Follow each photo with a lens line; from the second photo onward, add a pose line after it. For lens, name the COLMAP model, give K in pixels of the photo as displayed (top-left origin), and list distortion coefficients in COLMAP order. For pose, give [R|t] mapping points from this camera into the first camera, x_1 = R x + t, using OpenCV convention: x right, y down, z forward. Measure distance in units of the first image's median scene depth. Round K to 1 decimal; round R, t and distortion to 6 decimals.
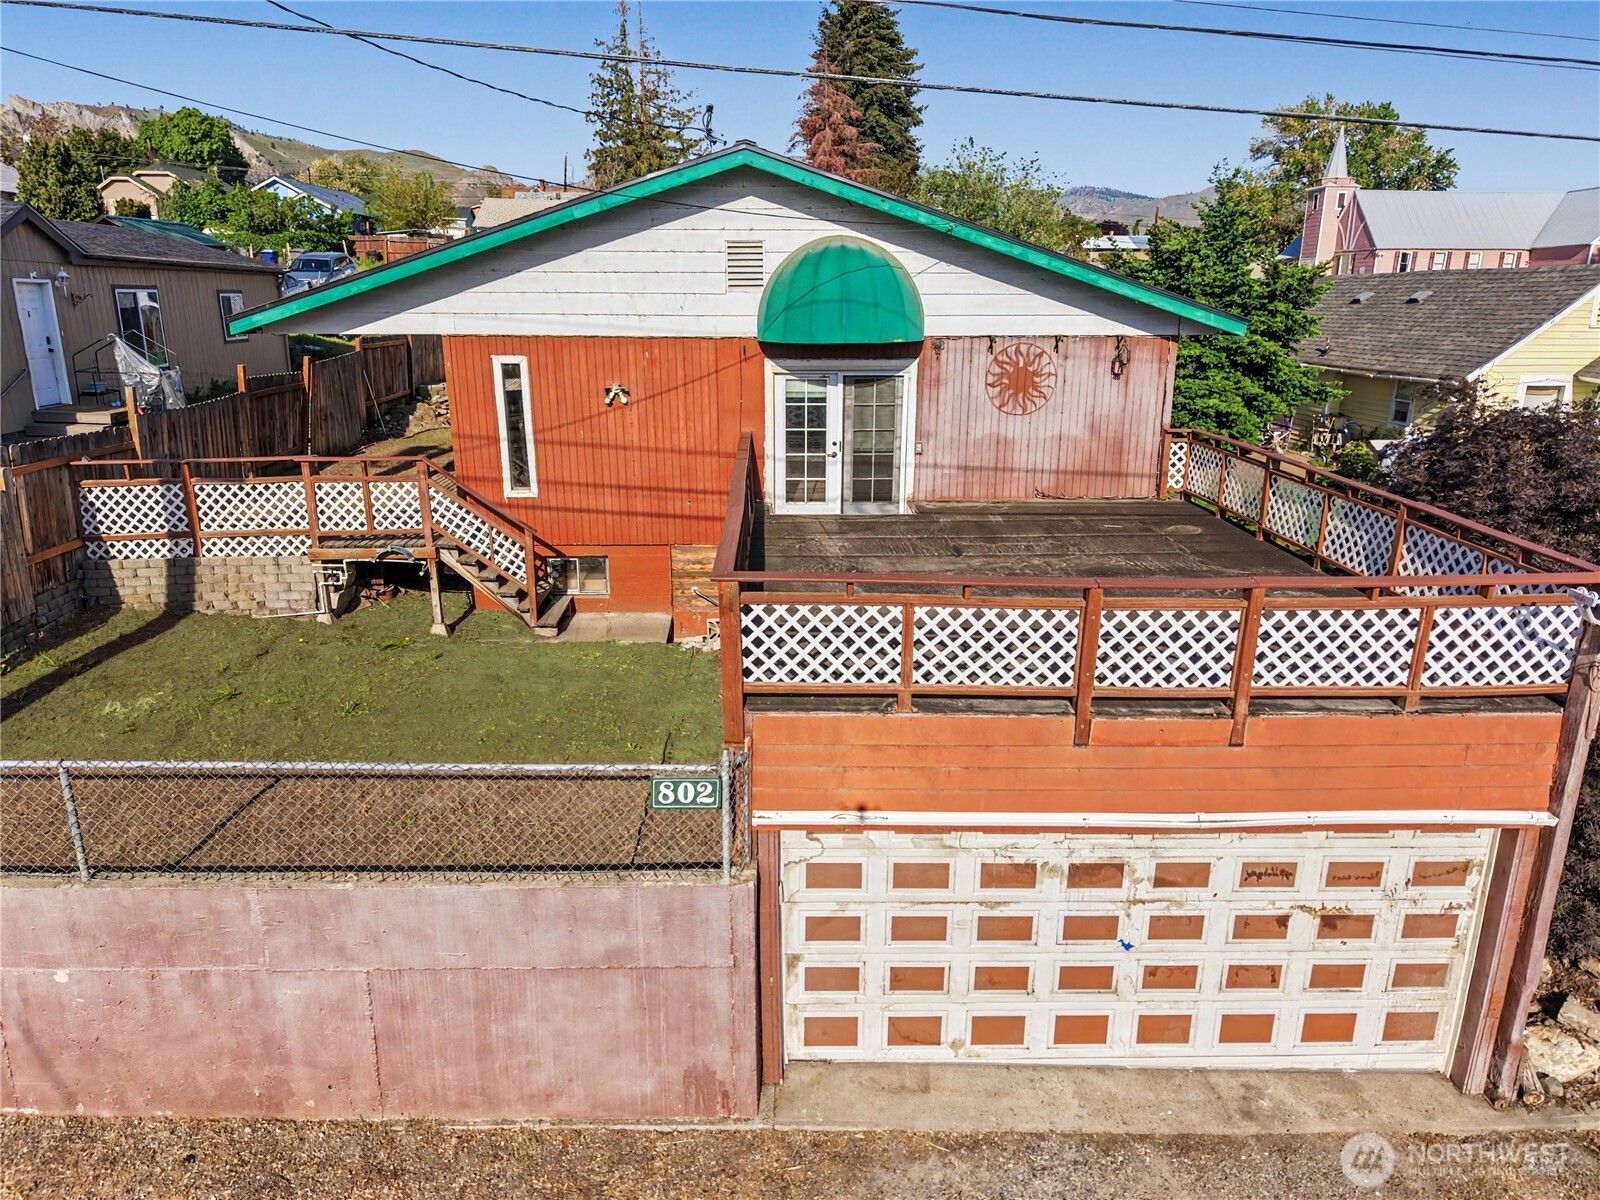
lens RADIAL K [[1074.9, 0, 803.4], [0, 1074.9, 611.3], [0, 0, 1]] dist [0.027335, -0.029695]
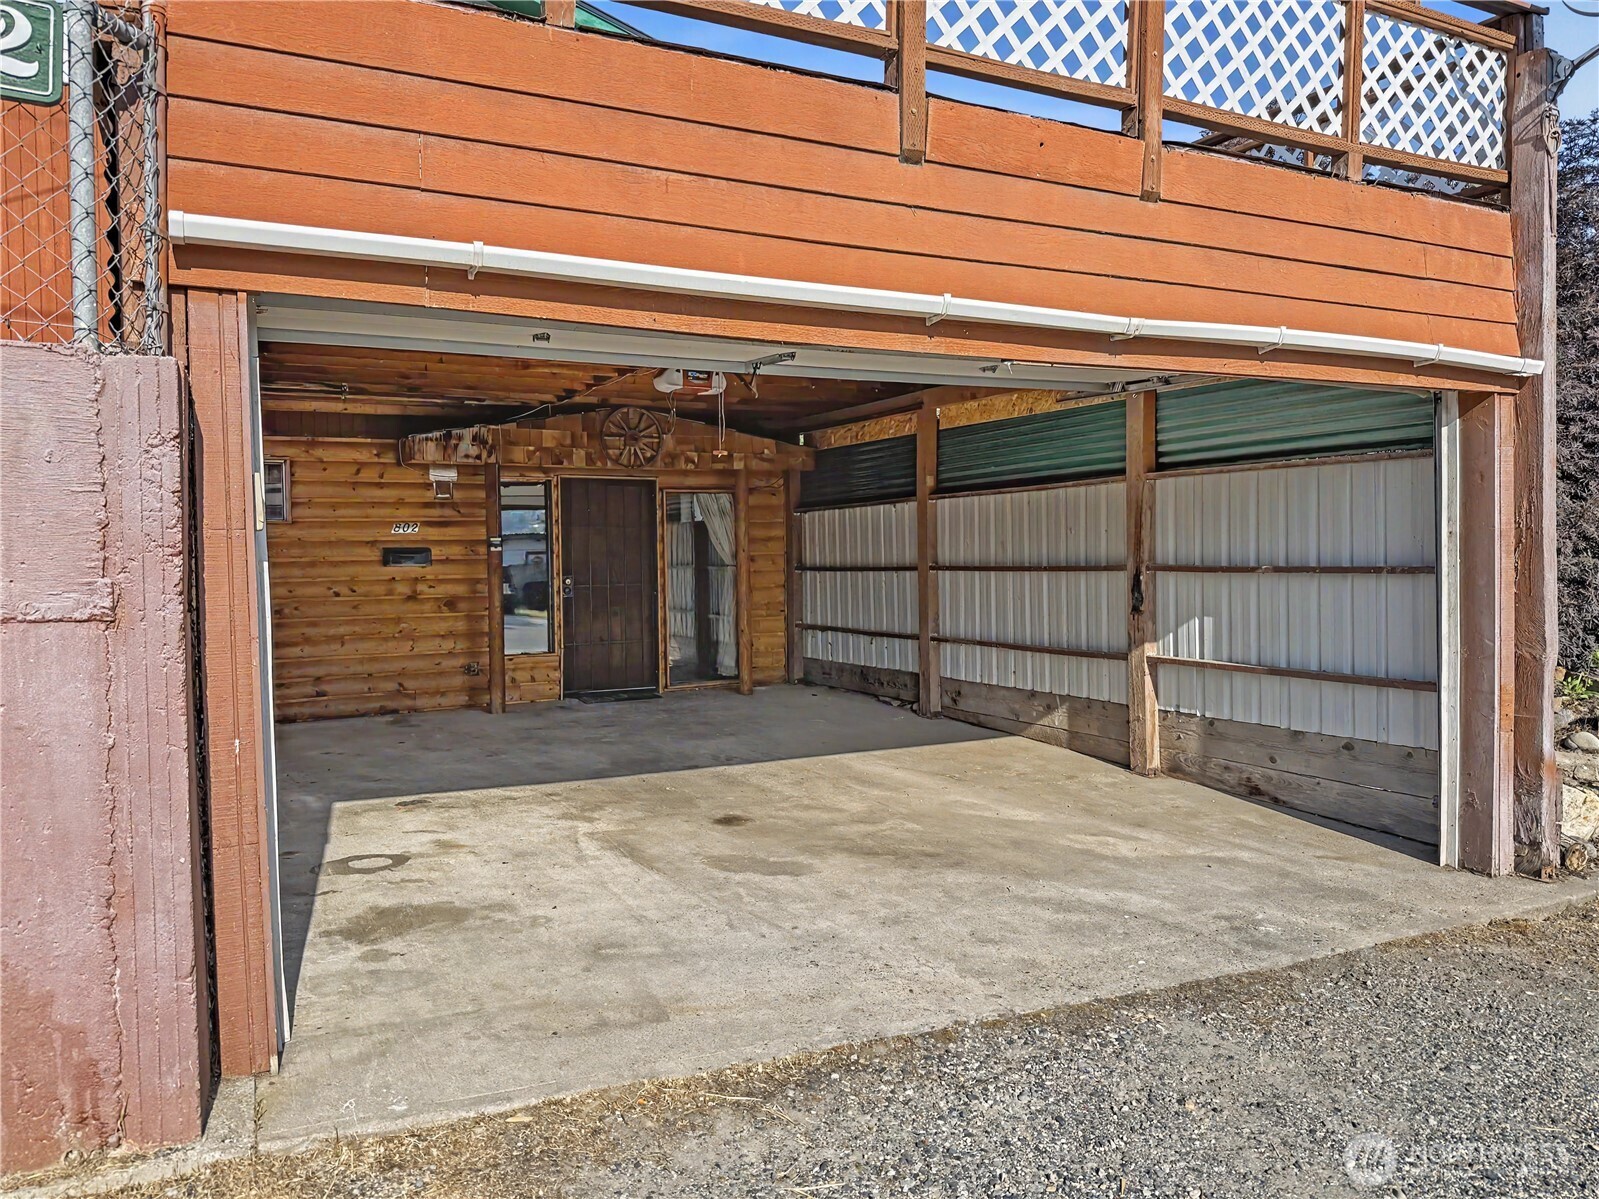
lens RADIAL K [[1182.4, 0, 811.9], [0, 1182.4, 578.0], [0, 0, 1]] dist [-0.006836, -0.002348]
pose [[0.904651, -0.026388, 0.425336, -0.018151], [0.137419, 0.962829, -0.232542, 0.338489], [-0.403390, 0.268819, 0.874650, 0.461181]]
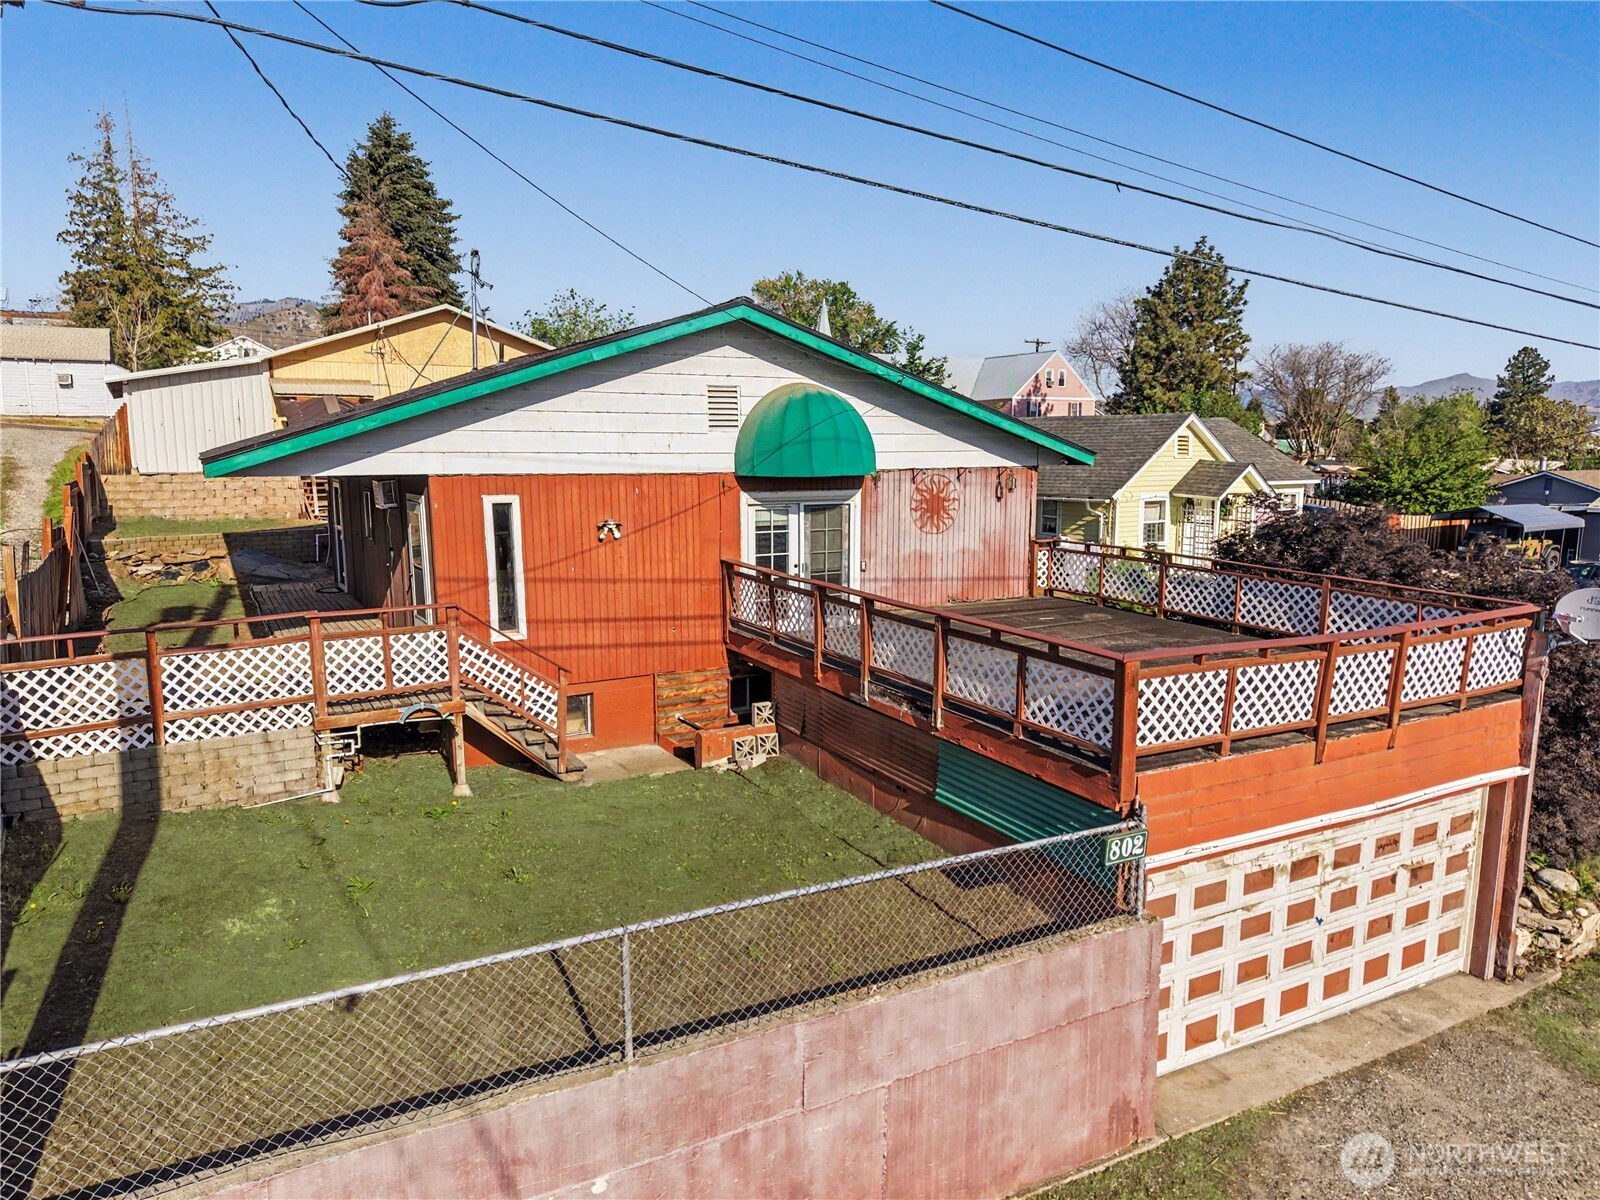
lens RADIAL K [[1074.9, 0, 806.2], [0, 1074.9, 603.7], [0, 0, 1]] dist [0.027335, -0.029695]
pose [[0.886594, -0.071859, 0.456932, -0.695846], [0.130444, 0.986606, -0.097946, -0.016430], [-0.443773, 0.146442, 0.884093, 0.060105]]
